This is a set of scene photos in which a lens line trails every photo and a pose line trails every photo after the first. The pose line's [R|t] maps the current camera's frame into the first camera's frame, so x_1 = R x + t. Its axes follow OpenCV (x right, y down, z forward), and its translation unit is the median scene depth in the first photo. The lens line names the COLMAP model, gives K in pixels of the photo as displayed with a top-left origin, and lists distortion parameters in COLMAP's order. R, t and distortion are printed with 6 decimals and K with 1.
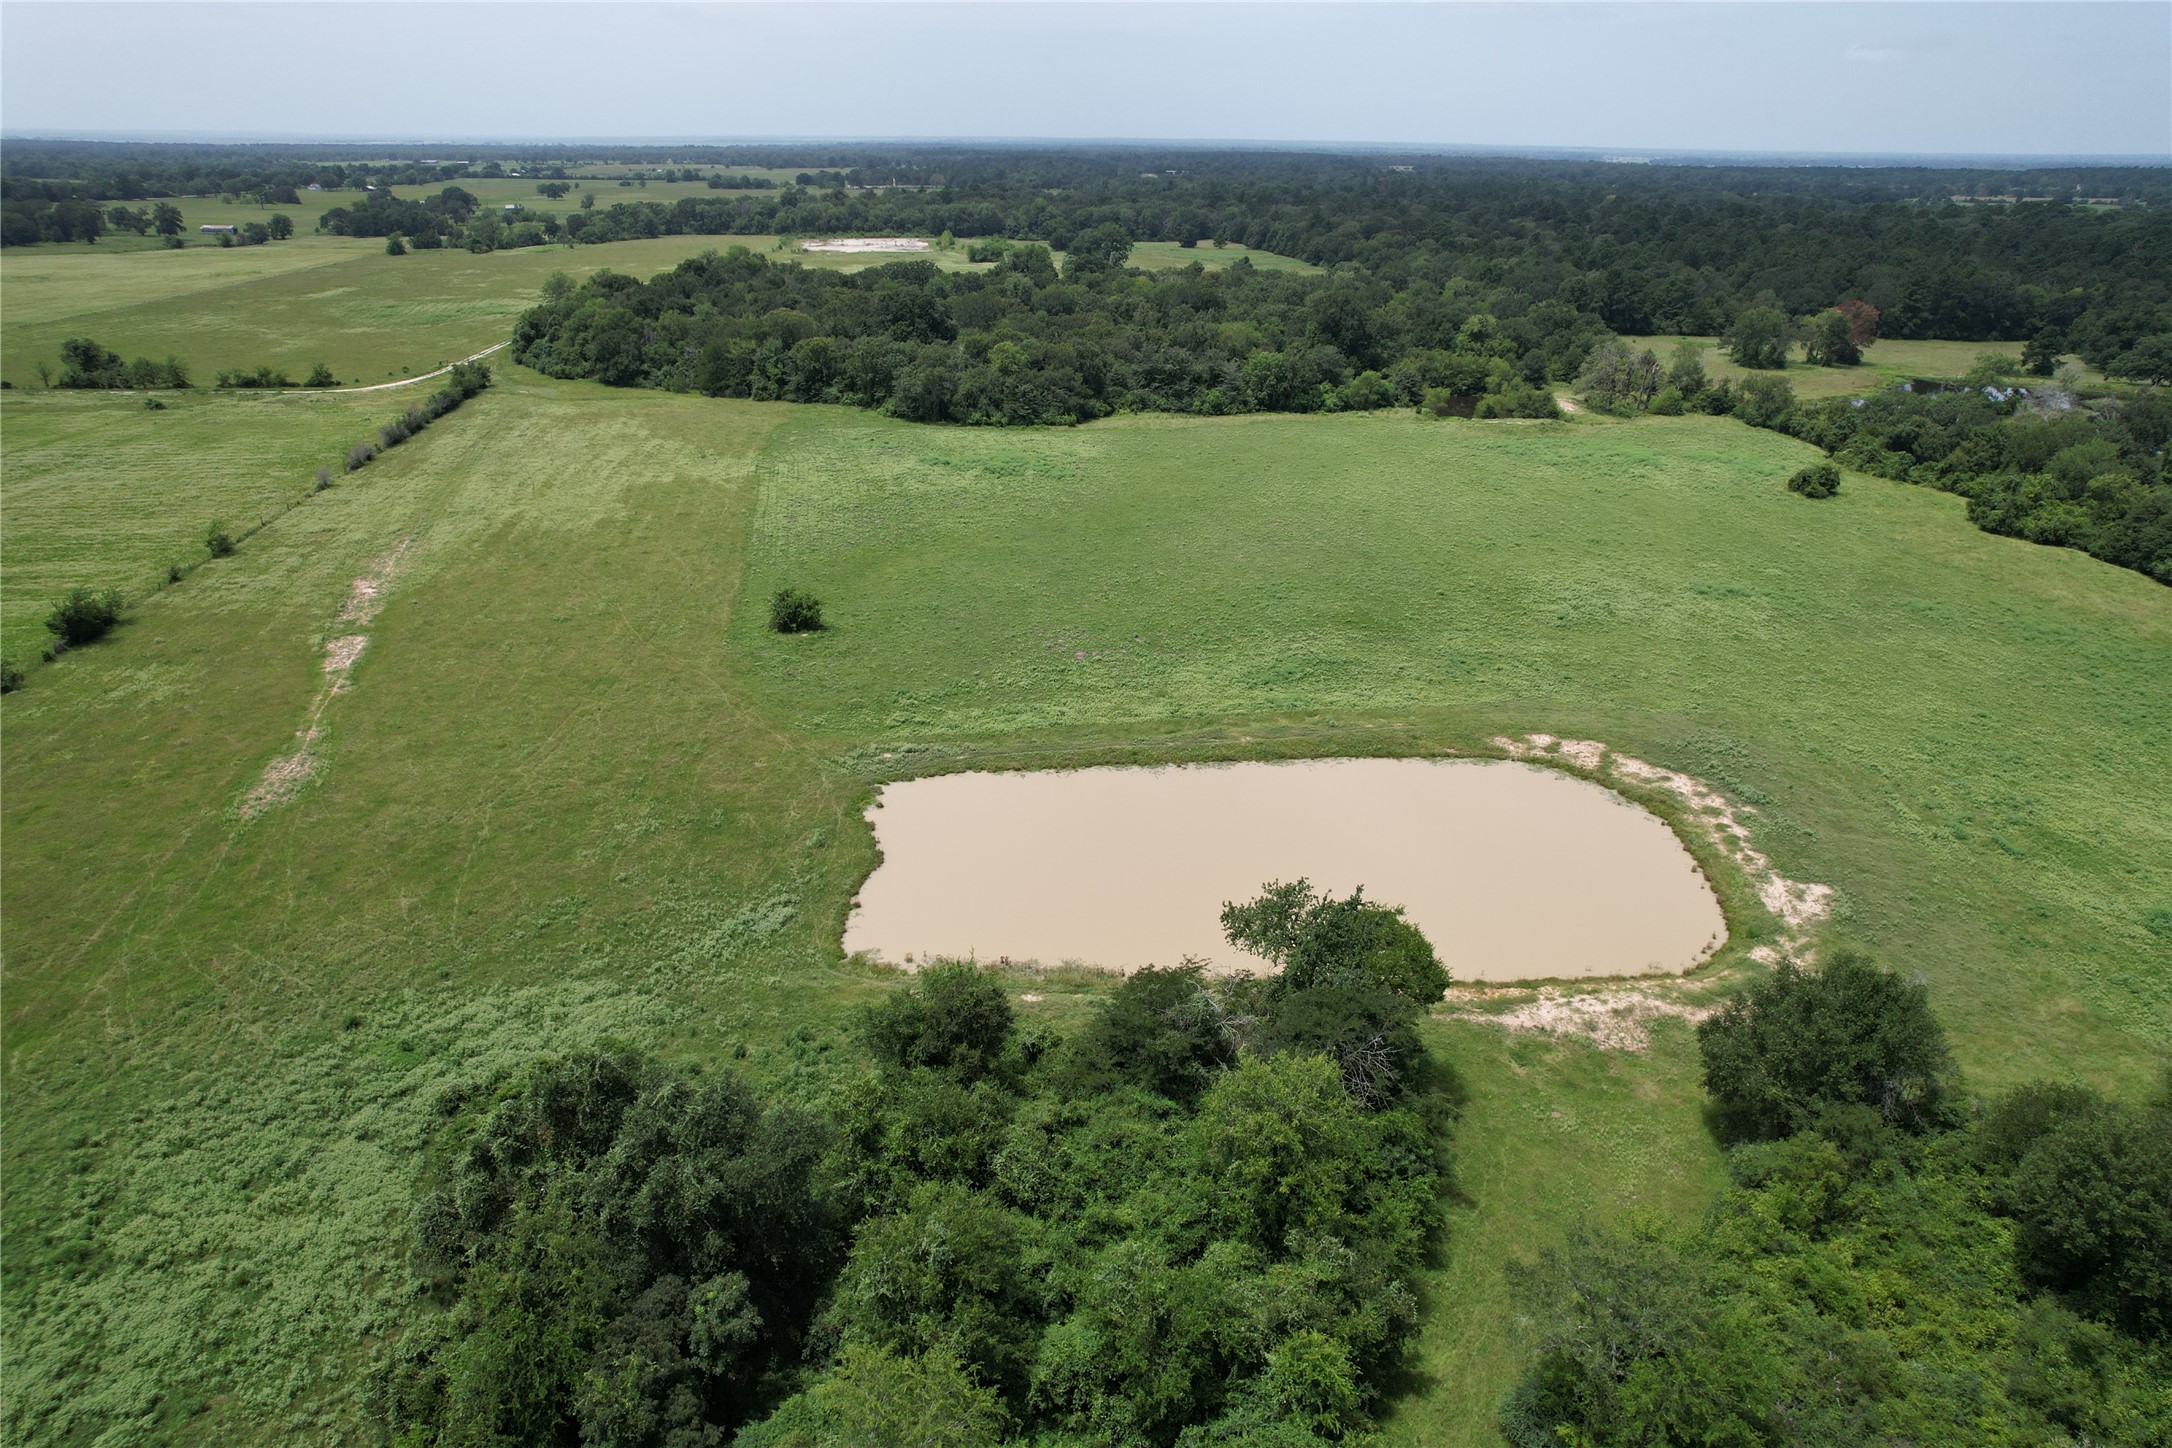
lens RADIAL K [[1396.2, 0, 1086.0], [0, 1396.2, 724.0], [0, 0, 1]] dist [-0.079596, 0.077205]
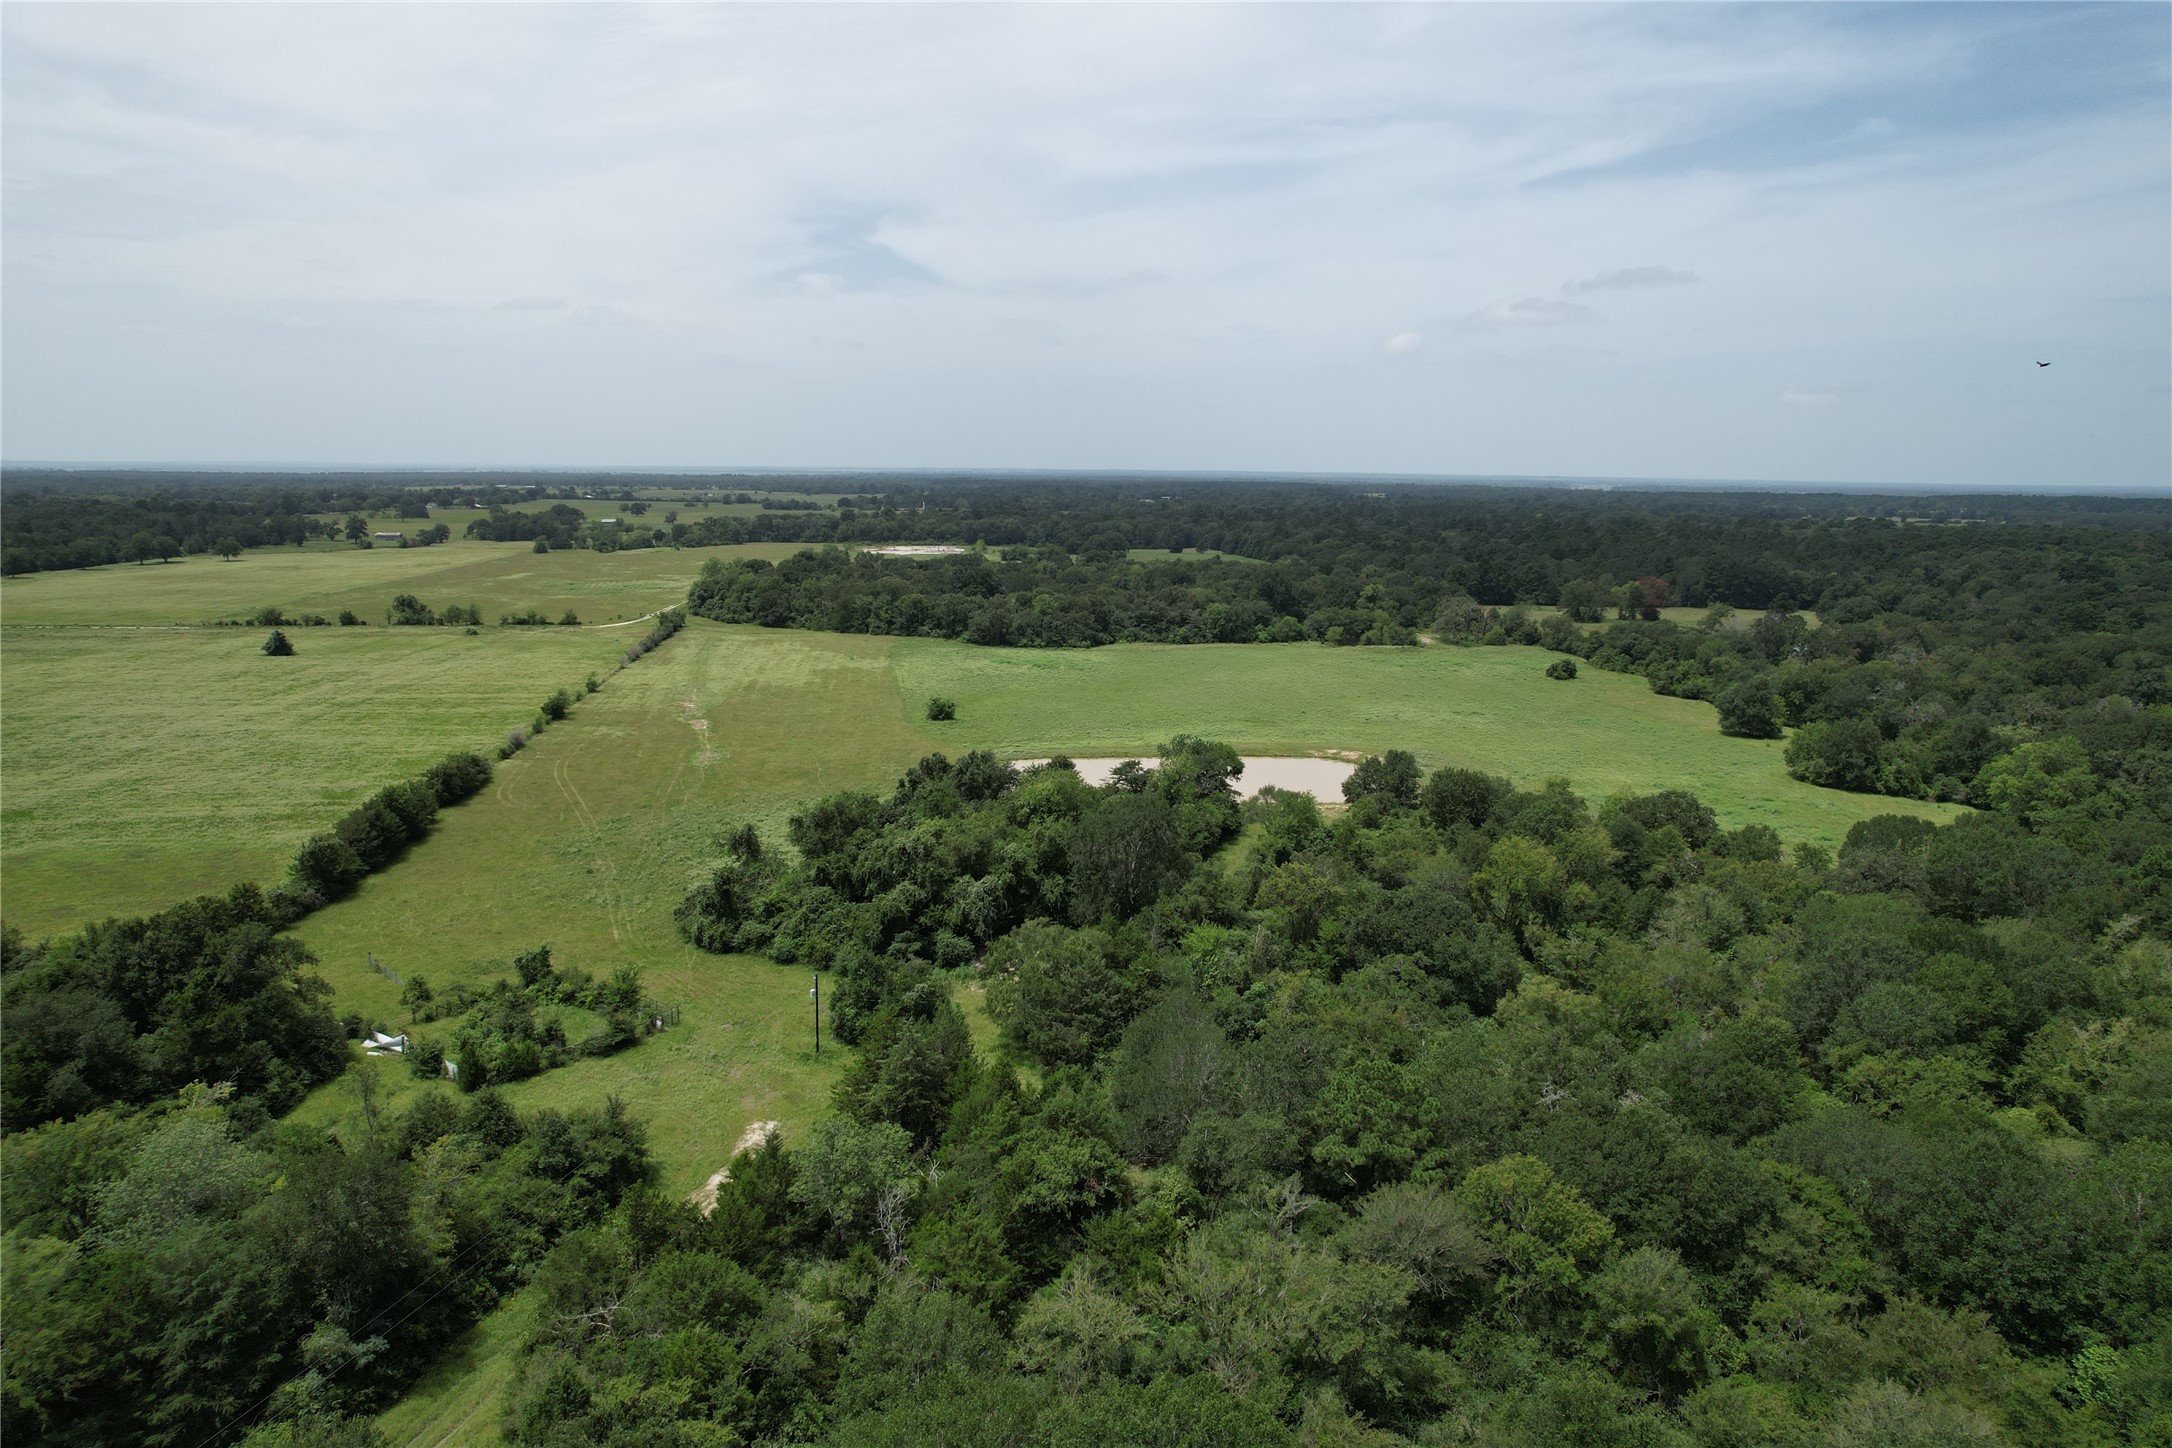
lens RADIAL K [[1396.7, 0, 1087.9], [0, 1396.7, 693.9], [0, 0, 1]] dist [-0.054056, 0.030005]
pose [[0.999999, 0.001344, -0.000594, -0.007229], [-0.001448, 0.970756, -0.240063, 0.161446], [0.000254, 0.240064, 0.970757, -0.374139]]
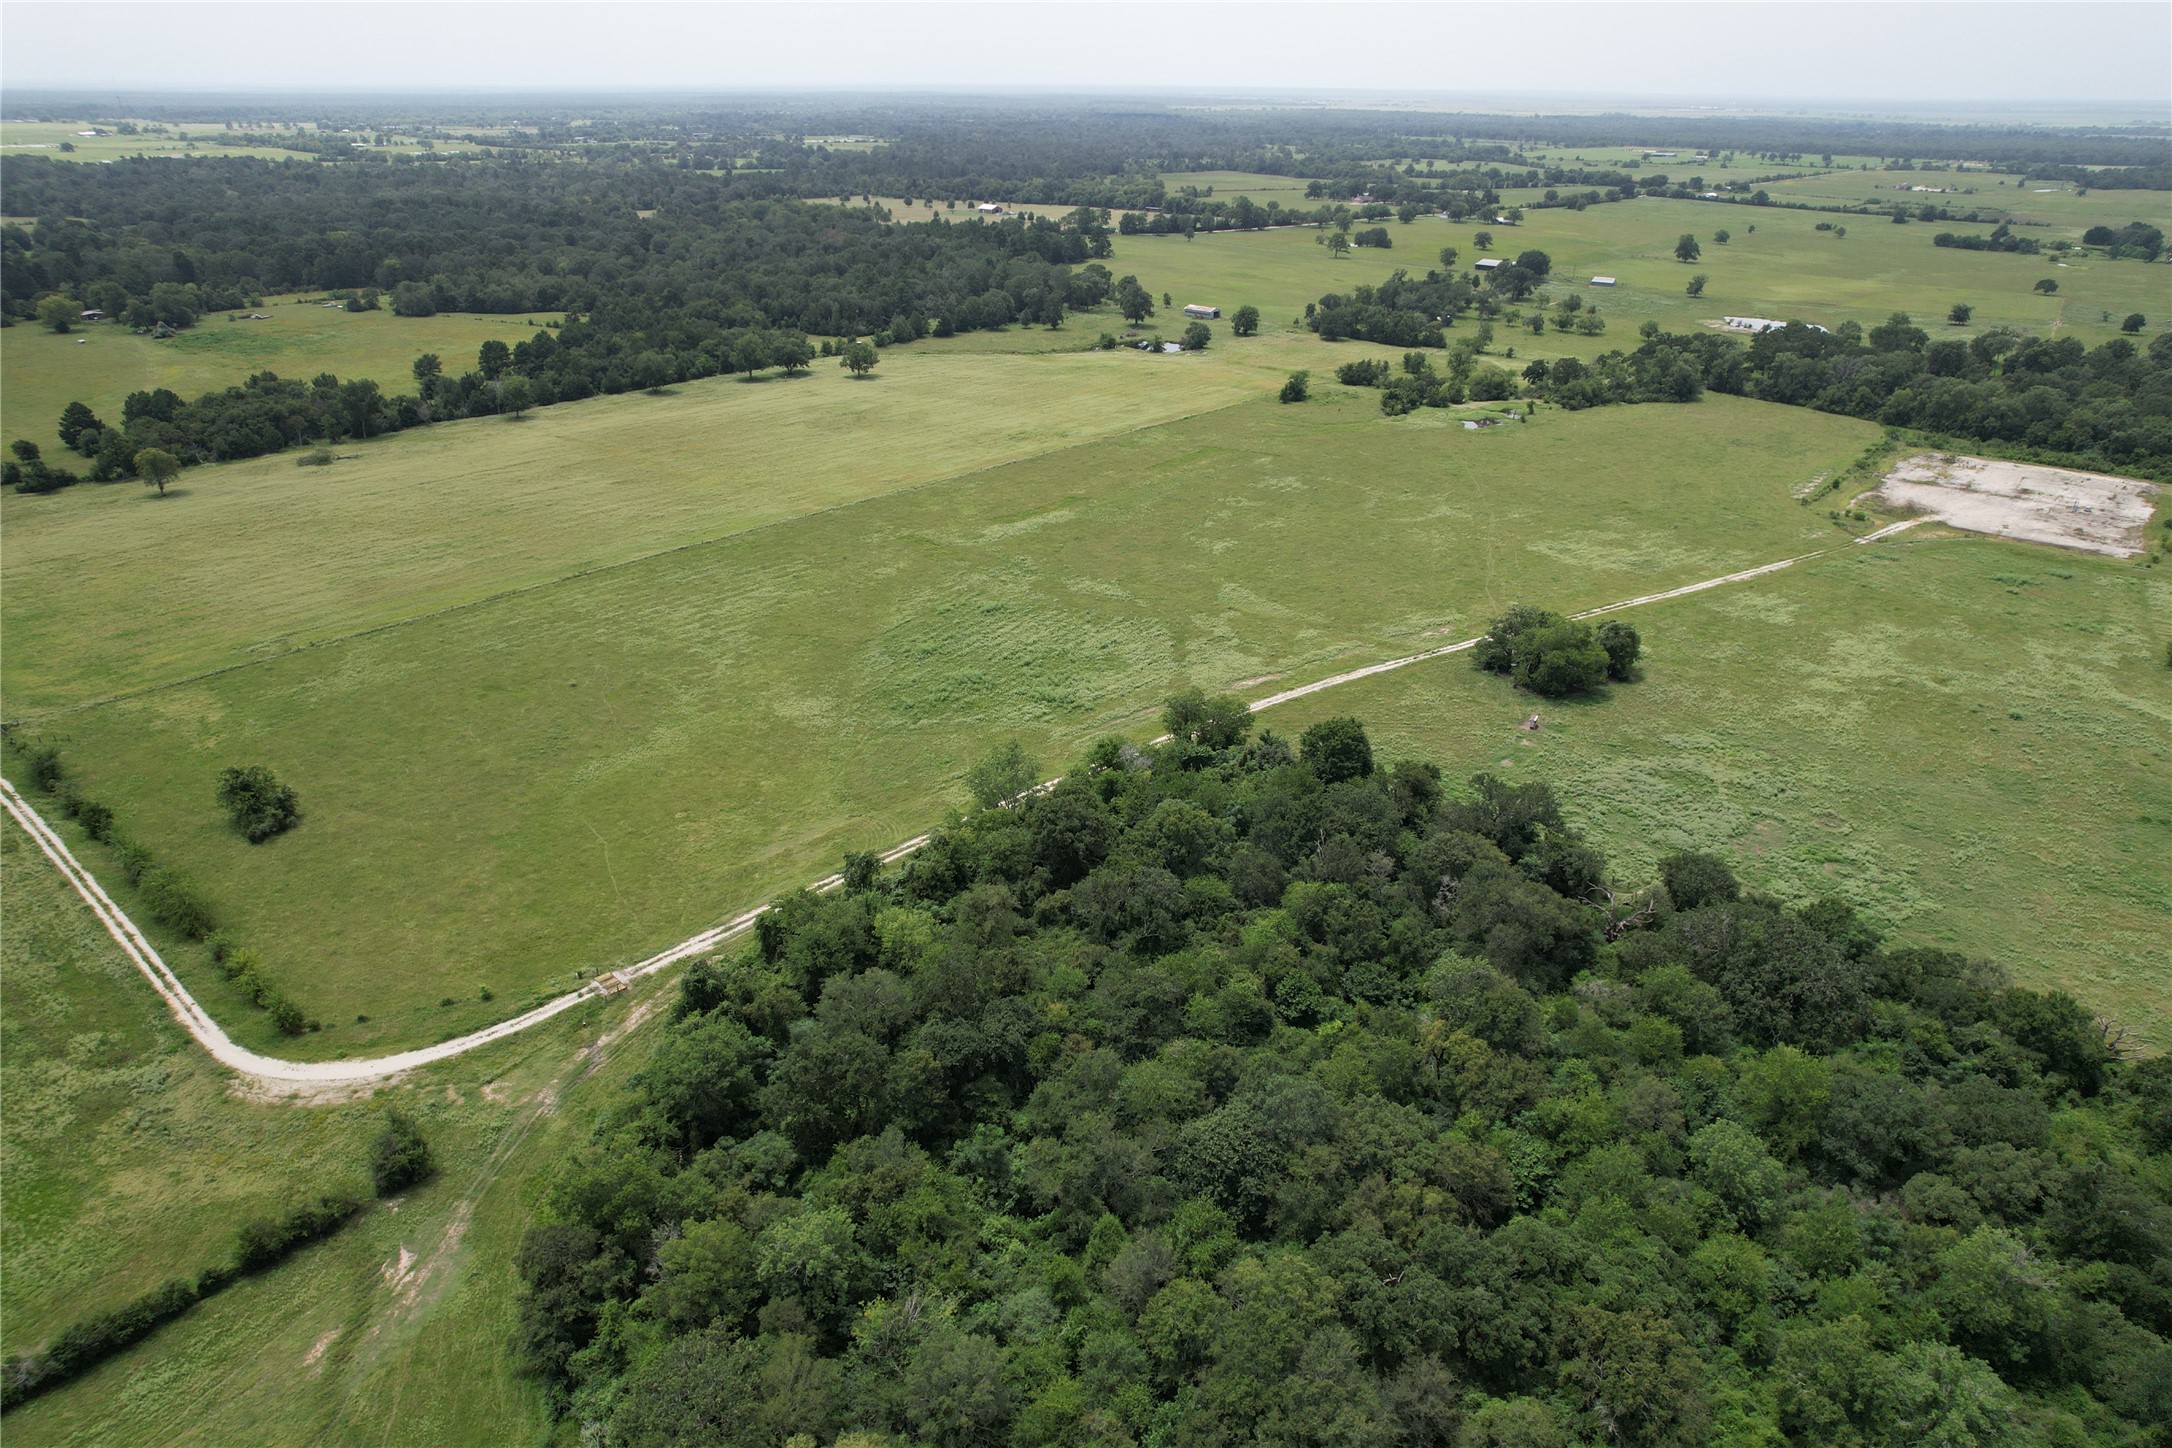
lens RADIAL K [[1396.2, 0, 1086.0], [0, 1396.2, 724.0], [0, 0, 1]] dist [-0.079596, 0.077205]
pose [[0.672815, 0.307430, -0.672909, -0.023891], [-0.291904, 0.946090, 0.140375, -0.478672], [0.679788, 0.101979, 0.726284, 0.745019]]
